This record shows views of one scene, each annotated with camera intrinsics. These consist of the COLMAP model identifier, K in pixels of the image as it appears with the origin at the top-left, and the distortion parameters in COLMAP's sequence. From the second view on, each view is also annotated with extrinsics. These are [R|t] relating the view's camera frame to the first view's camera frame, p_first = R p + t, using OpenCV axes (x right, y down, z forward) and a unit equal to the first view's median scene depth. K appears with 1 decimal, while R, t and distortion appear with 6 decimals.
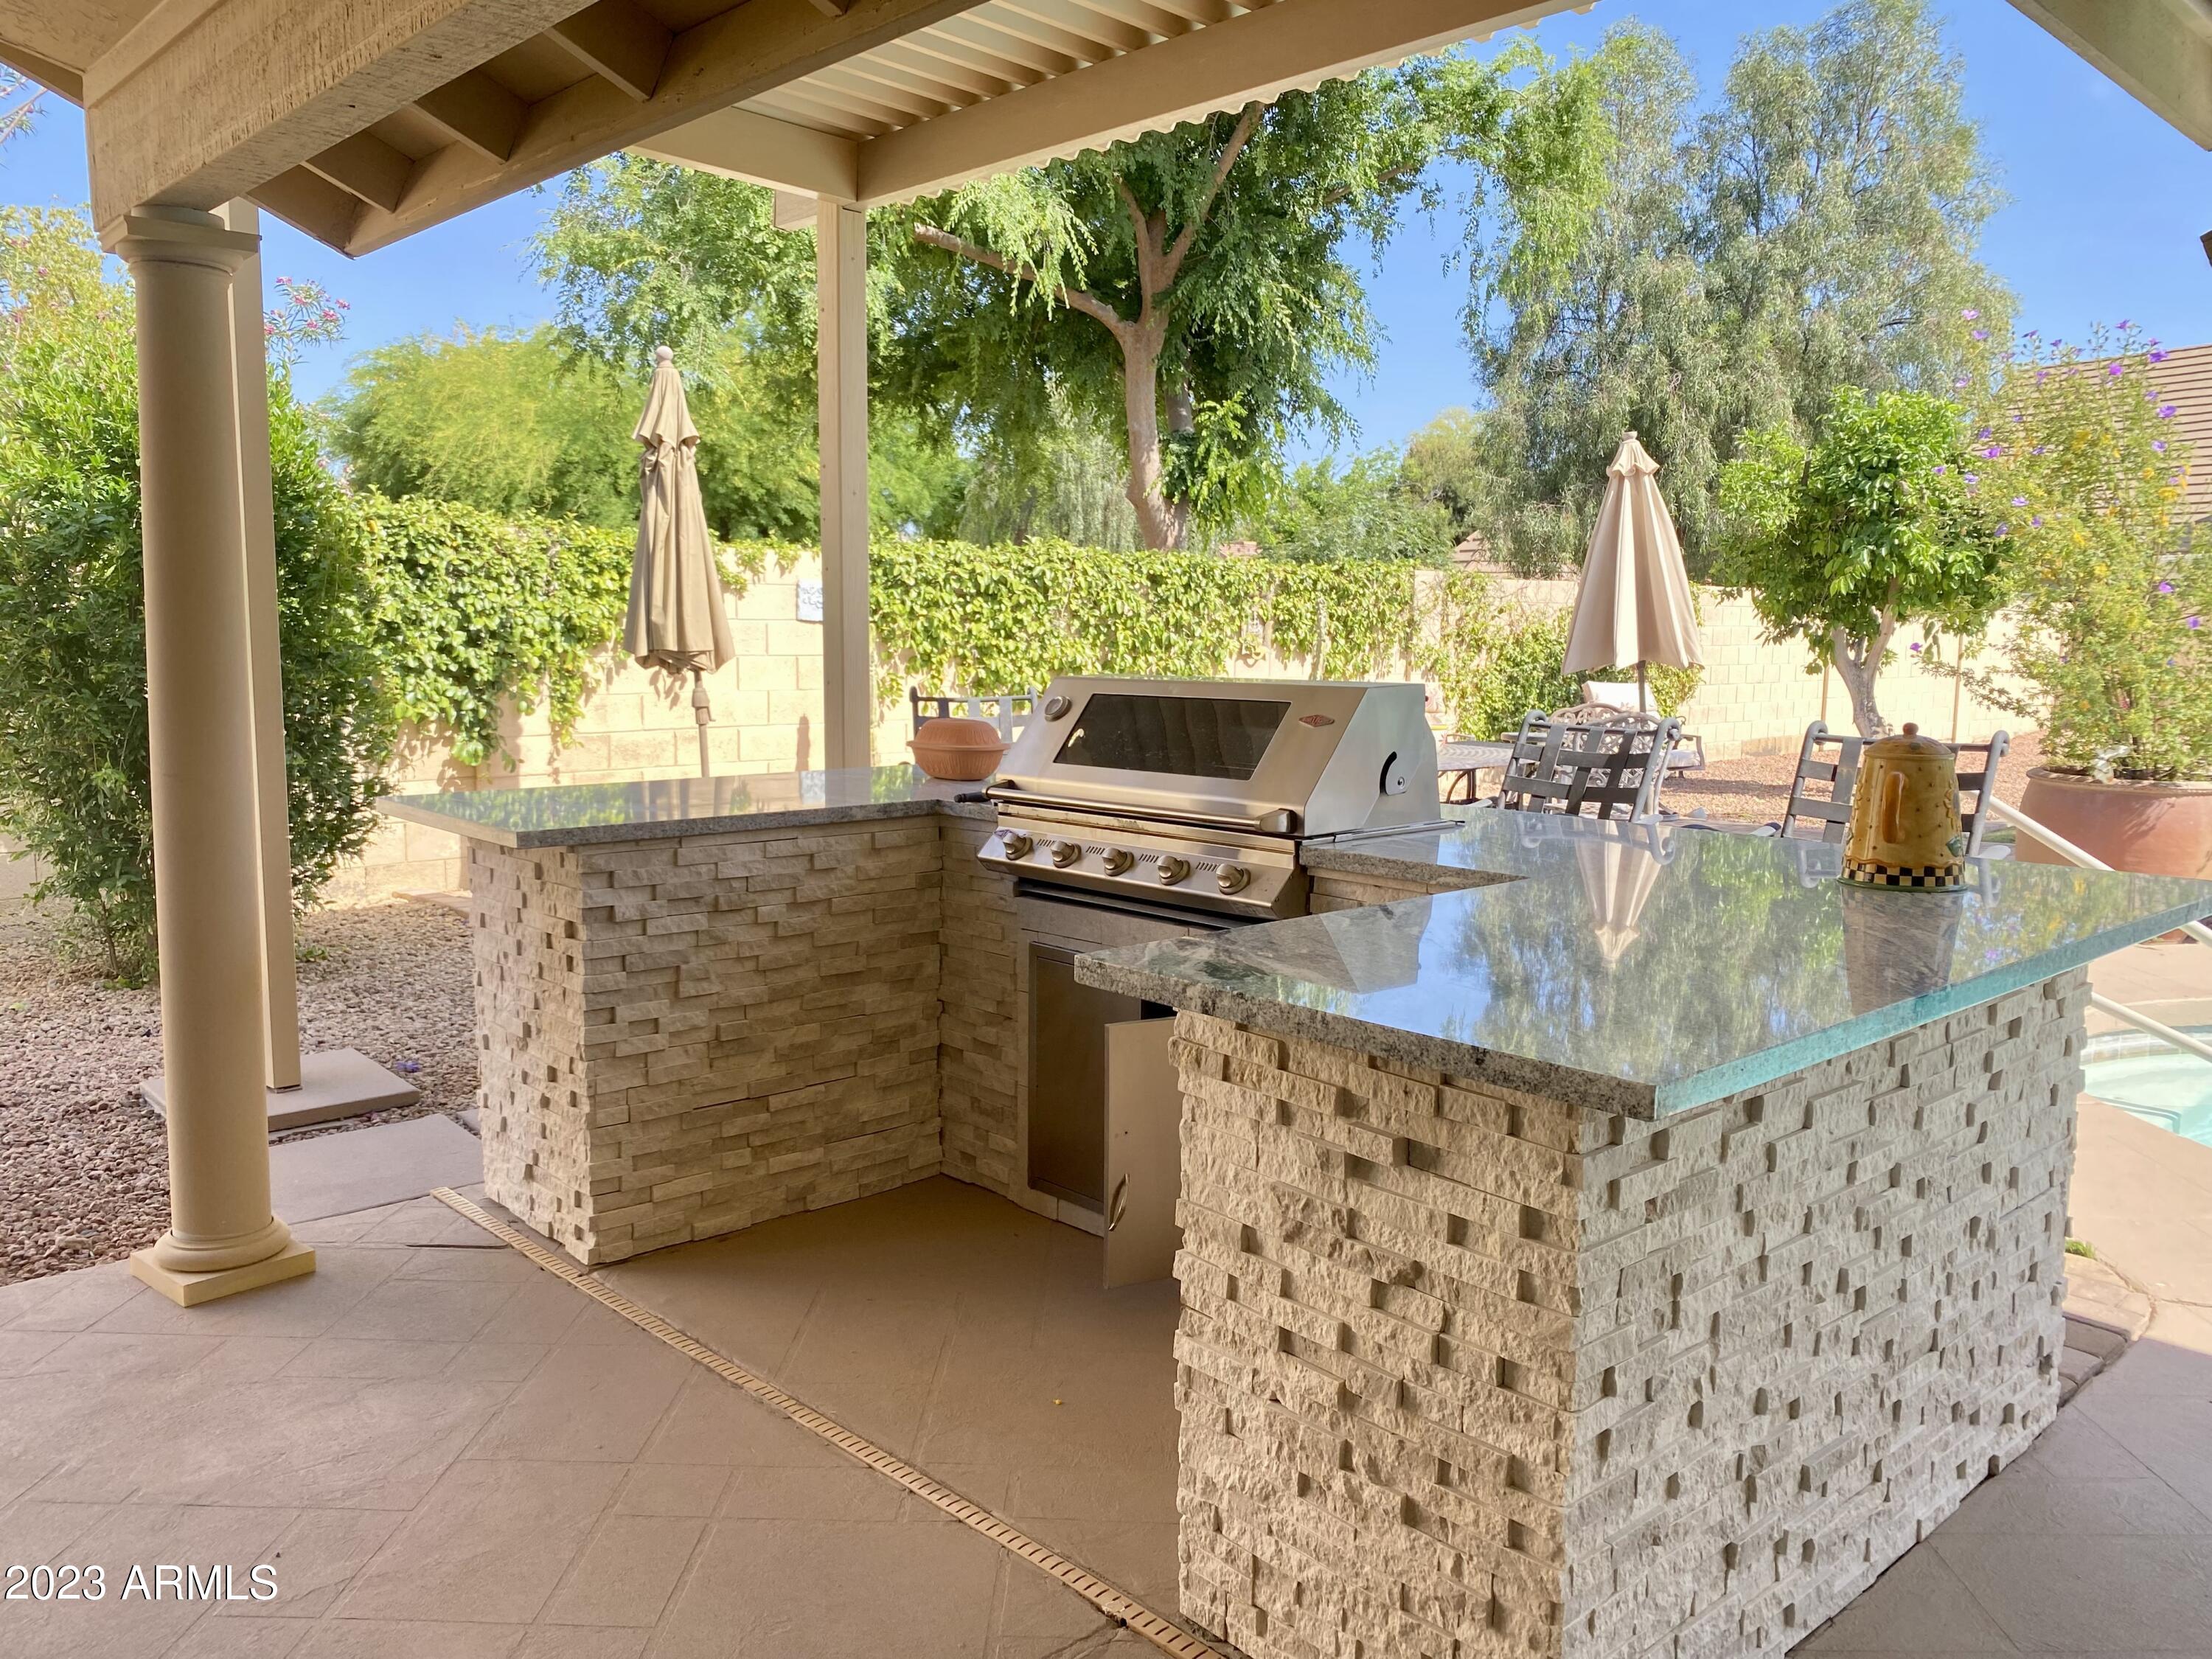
lens RADIAL K [[1682.8, 0, 1106.0], [0, 1682.8, 829.5], [0, 0, 1]] dist [0.087113, -0.001787]
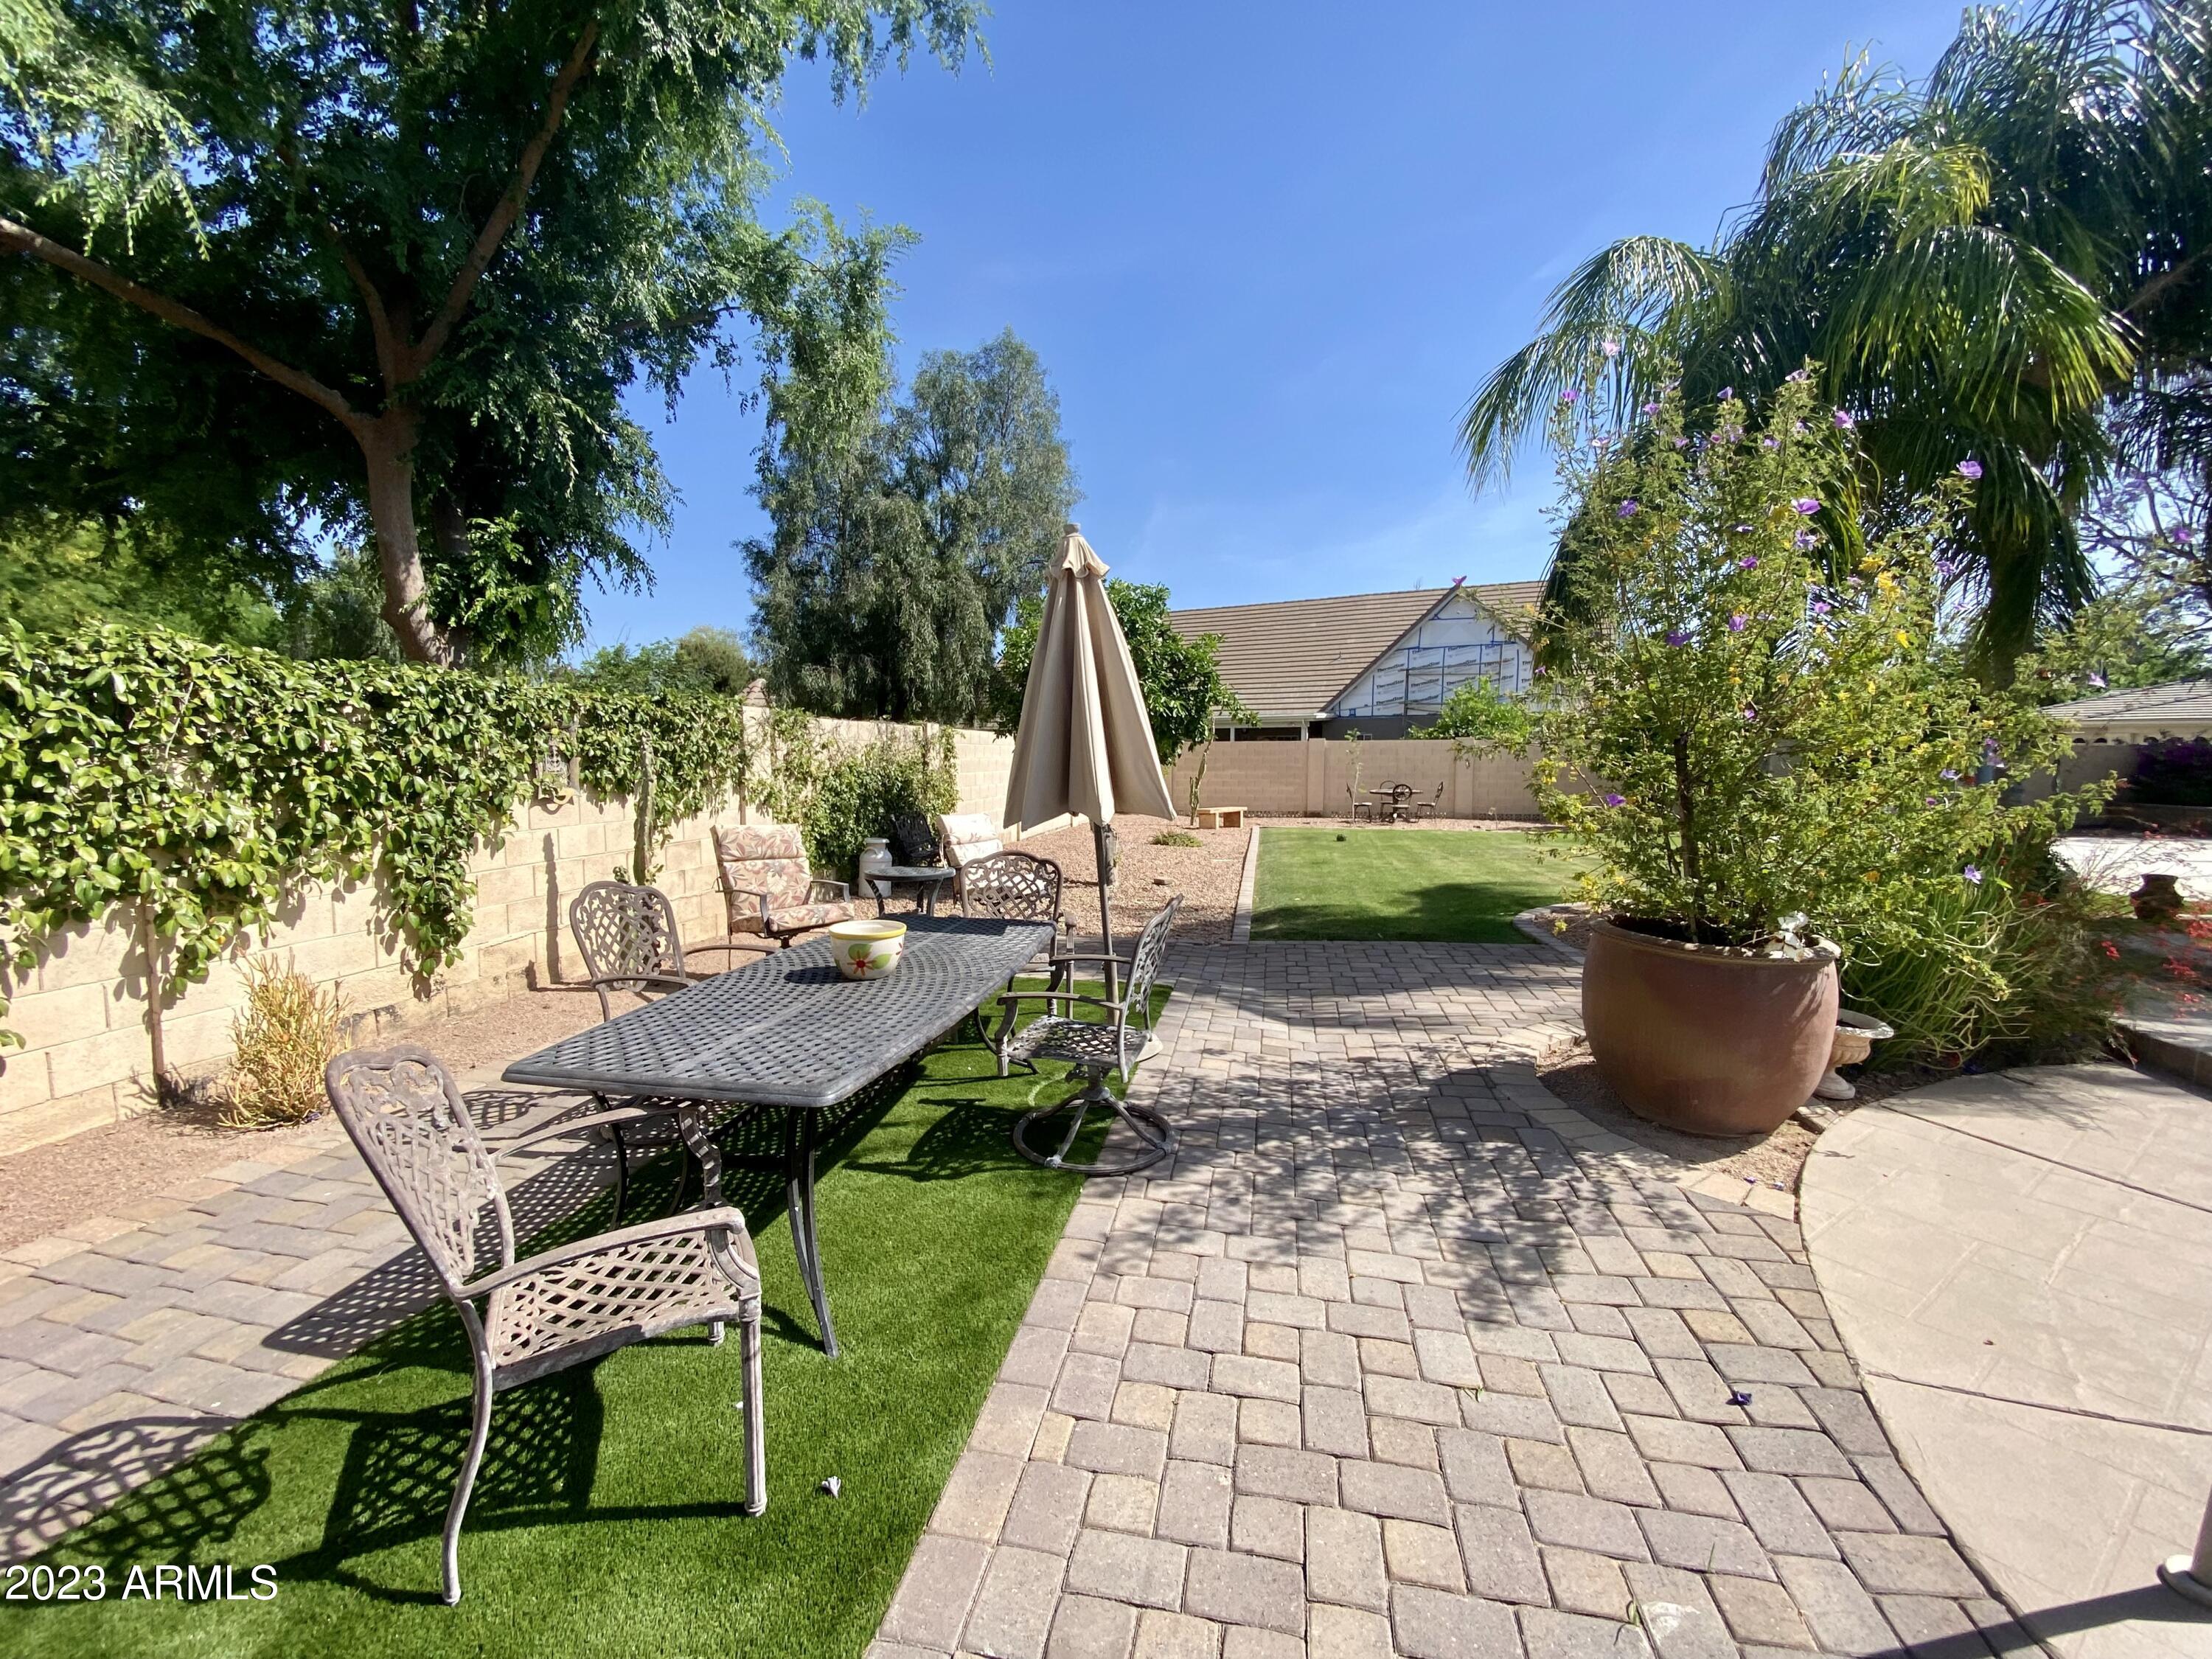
lens RADIAL K [[893.7, 0, 1135.8], [0, 893.7, 831.5], [0, 0, 1]] dist [-0.000057, -0.014208]
pose [[0.796555, -0.060509, 0.601530, 0.048763], [0.081434, 0.996650, -0.007581, -0.059449], [-0.599056, 0.055024, 0.798814, 0.469098]]
